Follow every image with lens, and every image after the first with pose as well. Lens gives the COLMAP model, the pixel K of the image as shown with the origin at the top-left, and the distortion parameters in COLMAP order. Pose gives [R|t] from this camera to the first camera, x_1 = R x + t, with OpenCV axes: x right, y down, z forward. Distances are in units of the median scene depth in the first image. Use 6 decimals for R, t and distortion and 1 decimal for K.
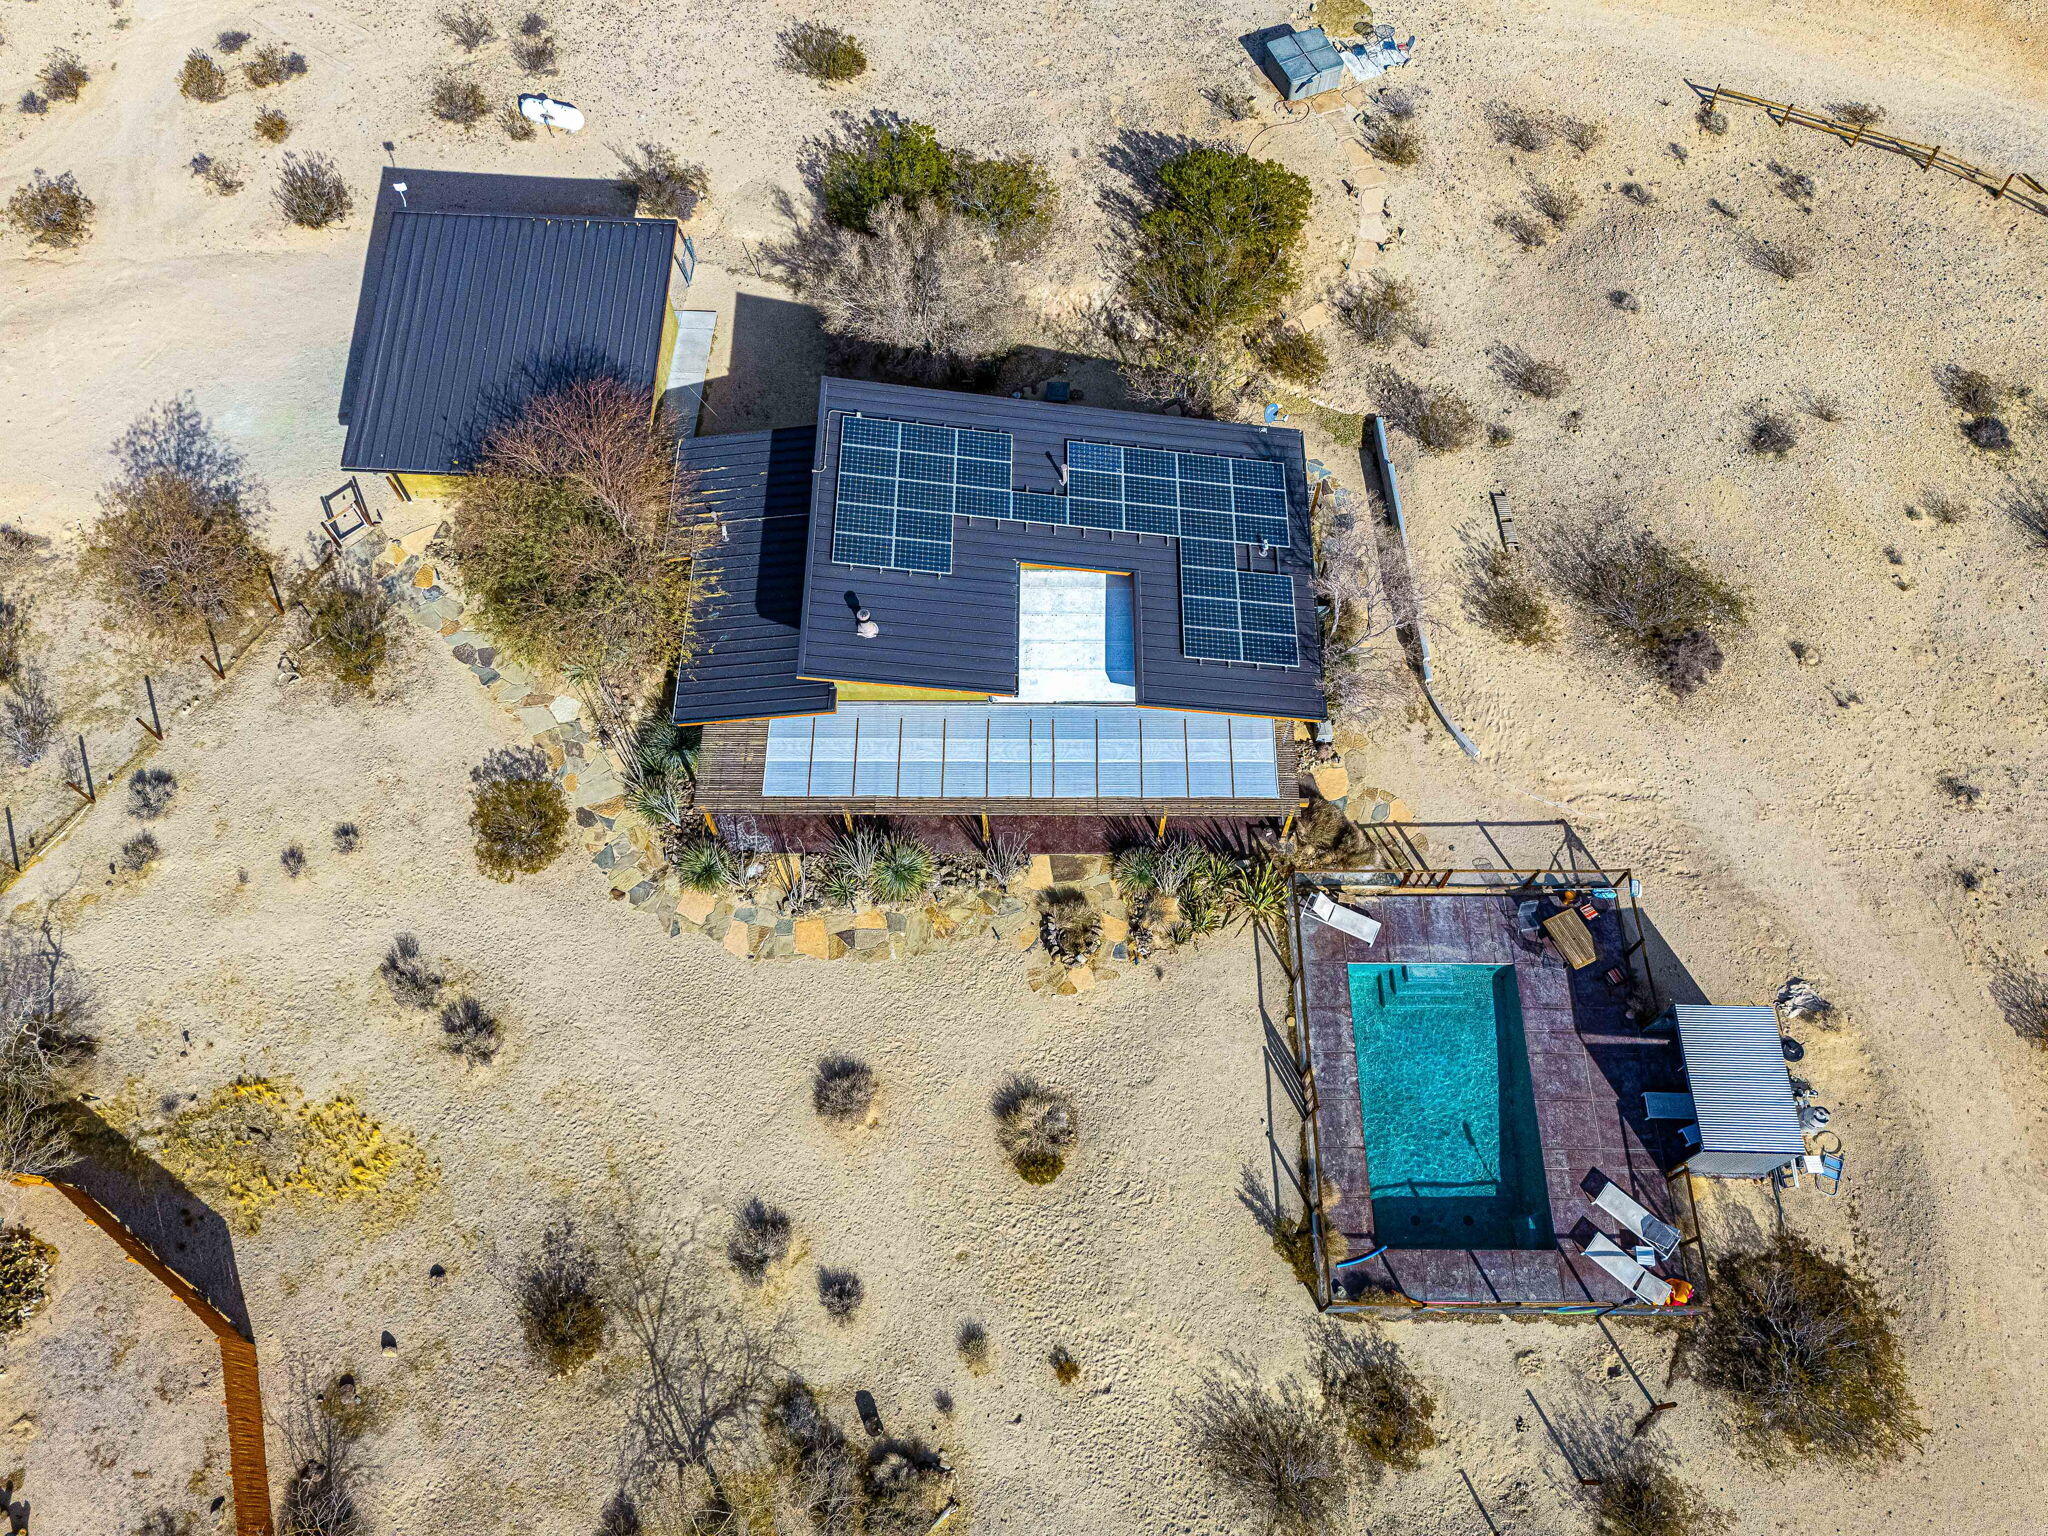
lens RADIAL K [[1526.4, 0, 1024.0], [0, 1526.4, 768.0], [0, 0, 1]] dist [0.003461, -0.002607]
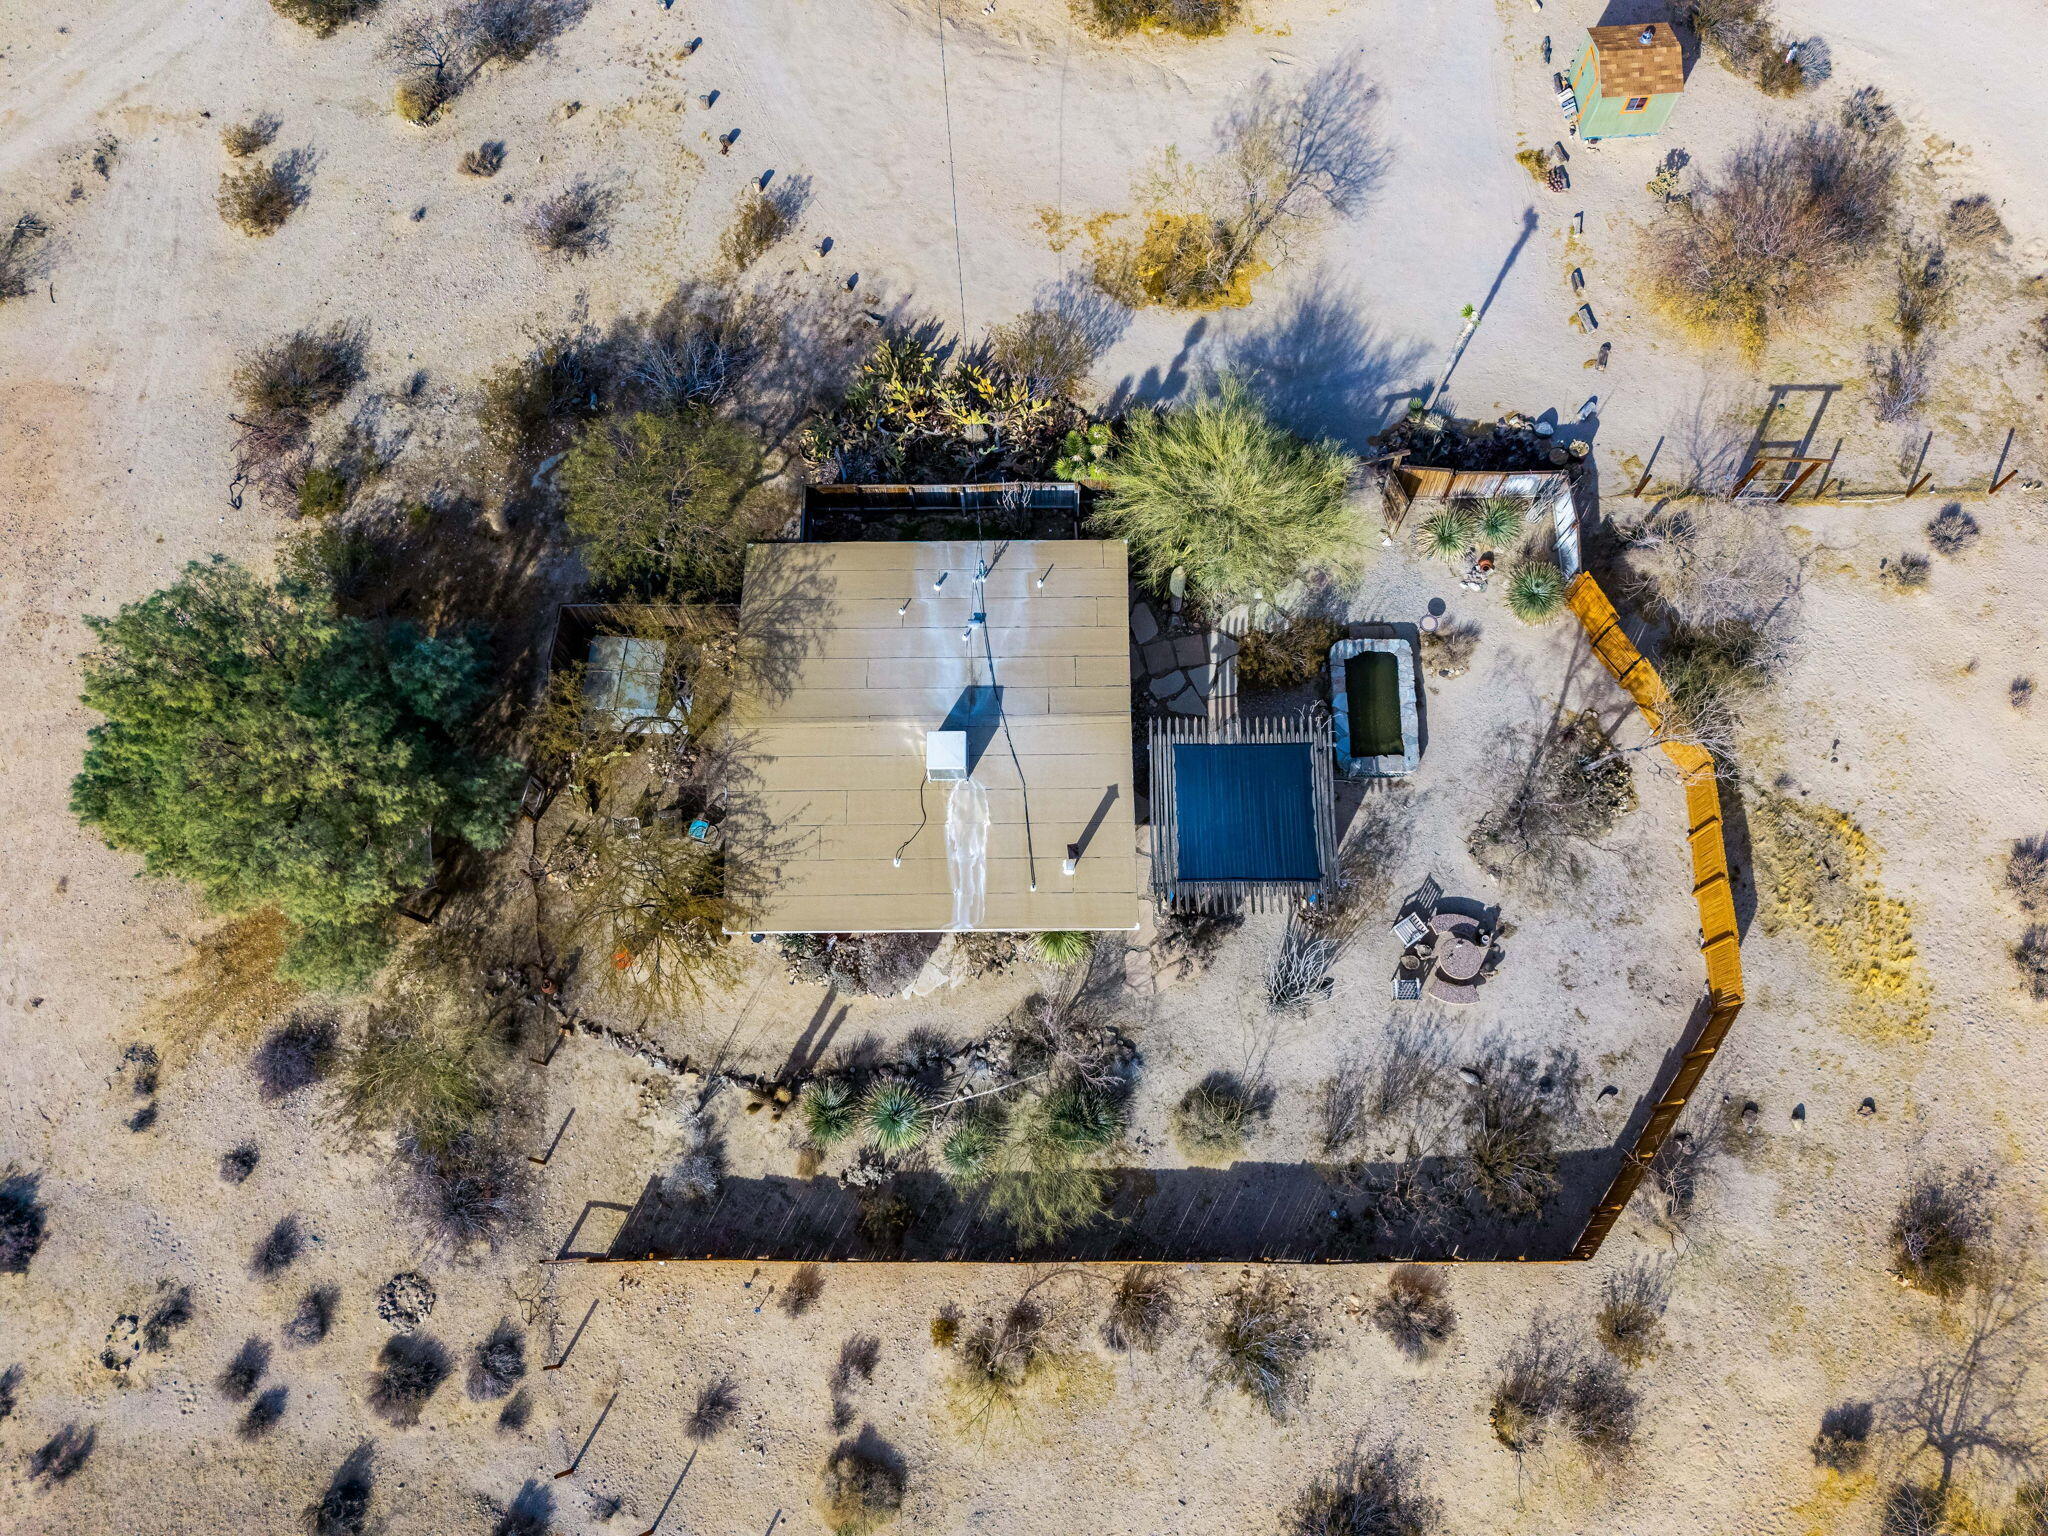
lens RADIAL K [[1526.4, 0, 1024.0], [0, 1526.4, 768.0], [0, 0, 1]] dist [0.003461, -0.002607]
pose [[0.565562, 0.772261, -0.289400, -0.565618], [-0.713184, 0.634197, 0.298602, 0.277370], [0.414136, 0.037517, 0.909442, -0.164082]]
